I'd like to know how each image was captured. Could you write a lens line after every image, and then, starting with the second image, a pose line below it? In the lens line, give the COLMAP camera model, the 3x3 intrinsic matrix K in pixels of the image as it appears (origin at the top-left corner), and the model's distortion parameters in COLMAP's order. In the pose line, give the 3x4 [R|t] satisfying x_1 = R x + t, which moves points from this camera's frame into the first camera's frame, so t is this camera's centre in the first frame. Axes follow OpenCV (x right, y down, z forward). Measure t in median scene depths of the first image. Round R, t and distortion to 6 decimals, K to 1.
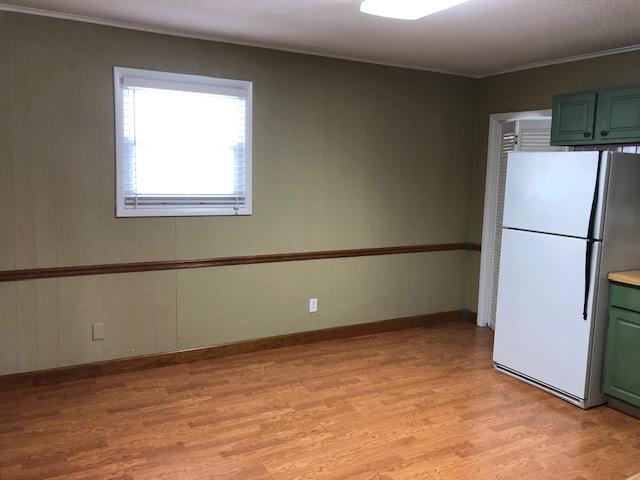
lens RADIAL K [[529.6, 0, 316.3], [0, 529.6, 230.9], [0, 0, 1]] dist [0.045105, -0.034682]
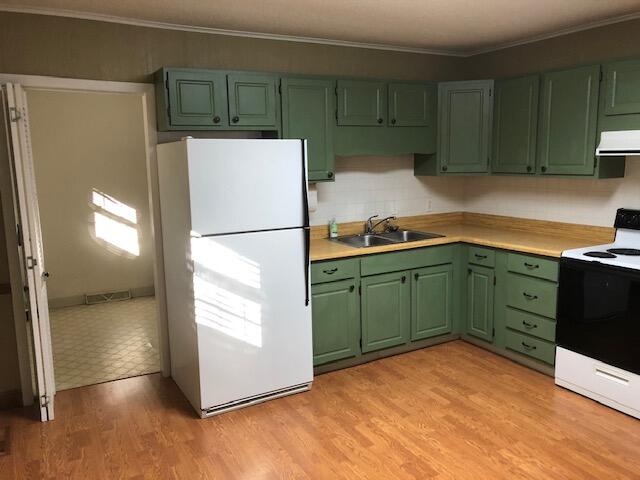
lens RADIAL K [[529.6, 0, 318.4], [0, 529.6, 232.9], [0, 0, 1]] dist [0.045105, -0.034682]
pose [[-0.010560, -0.171022, 0.985211, -0.455254], [0.135172, 0.975978, 0.170868, -0.134925], [-0.990766, 0.134978, 0.012811, 0.923382]]
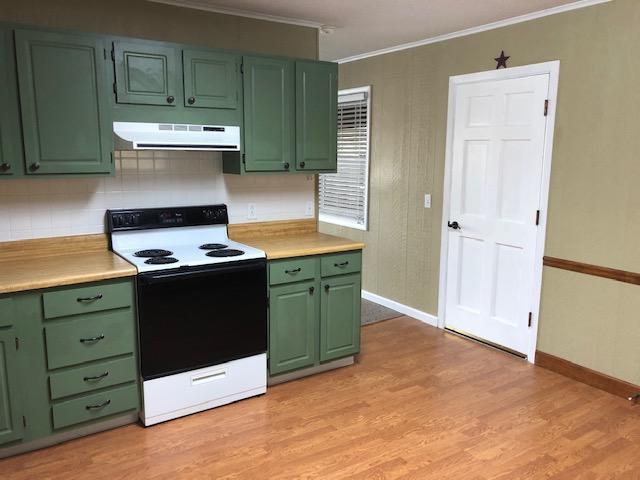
lens RADIAL K [[529.6, 0, 320.8], [0, 529.6, 236.9], [0, 0, 1]] dist [0.045105, -0.034682]
pose [[-0.995247, -0.019168, -0.095474, 0.304411], [-0.045010, 0.959970, 0.276462, -0.149552], [0.086353, 0.279445, -0.956271, 1.269734]]
